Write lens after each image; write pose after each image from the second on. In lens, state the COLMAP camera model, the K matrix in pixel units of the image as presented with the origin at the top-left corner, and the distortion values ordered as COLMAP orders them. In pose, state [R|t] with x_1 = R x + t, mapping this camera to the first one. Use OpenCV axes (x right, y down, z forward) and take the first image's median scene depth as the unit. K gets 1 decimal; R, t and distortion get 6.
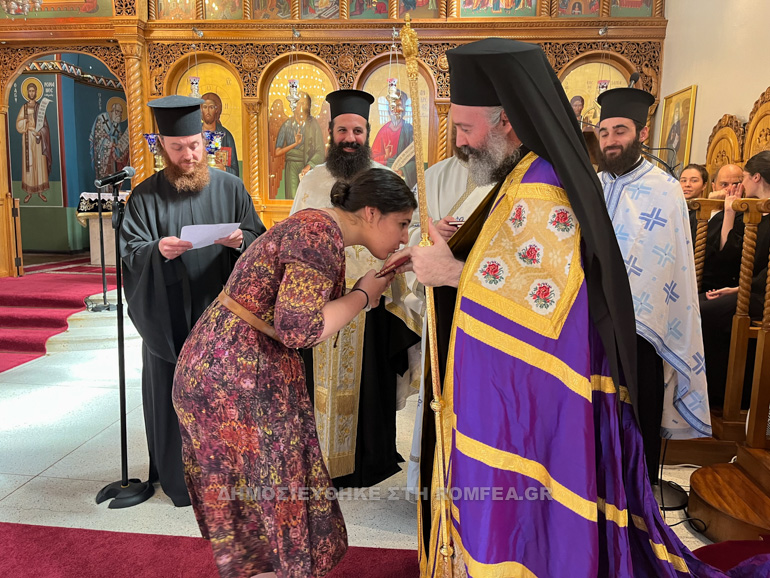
lens RADIAL K [[570.5, 0, 392.1], [0, 570.5, 278.2], [0, 0, 1]] dist [0.086517, -0.132168]
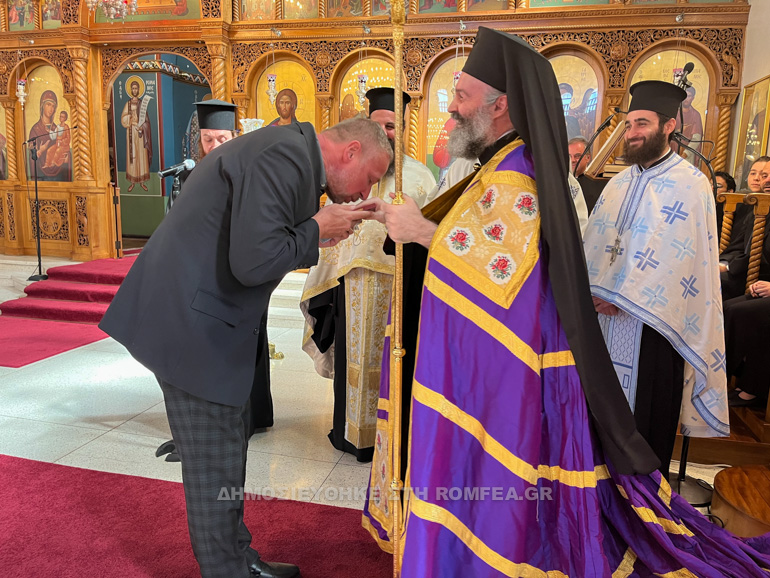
lens RADIAL K [[570.5, 0, 392.1], [0, 570.5, 278.2], [0, 0, 1]] dist [0.086517, -0.132168]
pose [[0.988505, 0.031247, -0.147925, 0.045299], [-0.029263, 0.999451, 0.015566, 0.003421], [0.148330, -0.011058, 0.988876, -0.021121]]
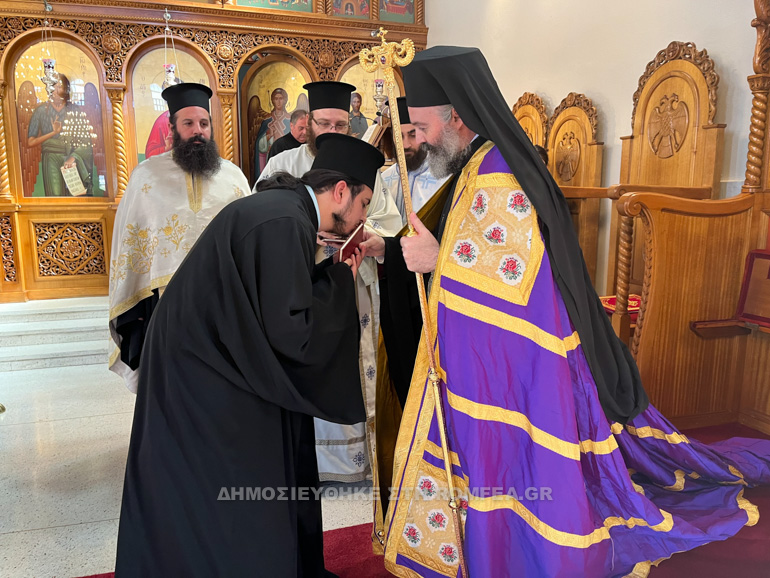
lens RADIAL K [[570.5, 0, 385.0], [0, 570.5, 289.0], [0, 0, 1]] dist [0.075683, -0.114354]
pose [[0.921563, -0.083896, 0.379056, -0.060258], [0.072843, 0.996397, 0.043434, 0.000254], [-0.381335, -0.012415, 0.924354, -0.000597]]
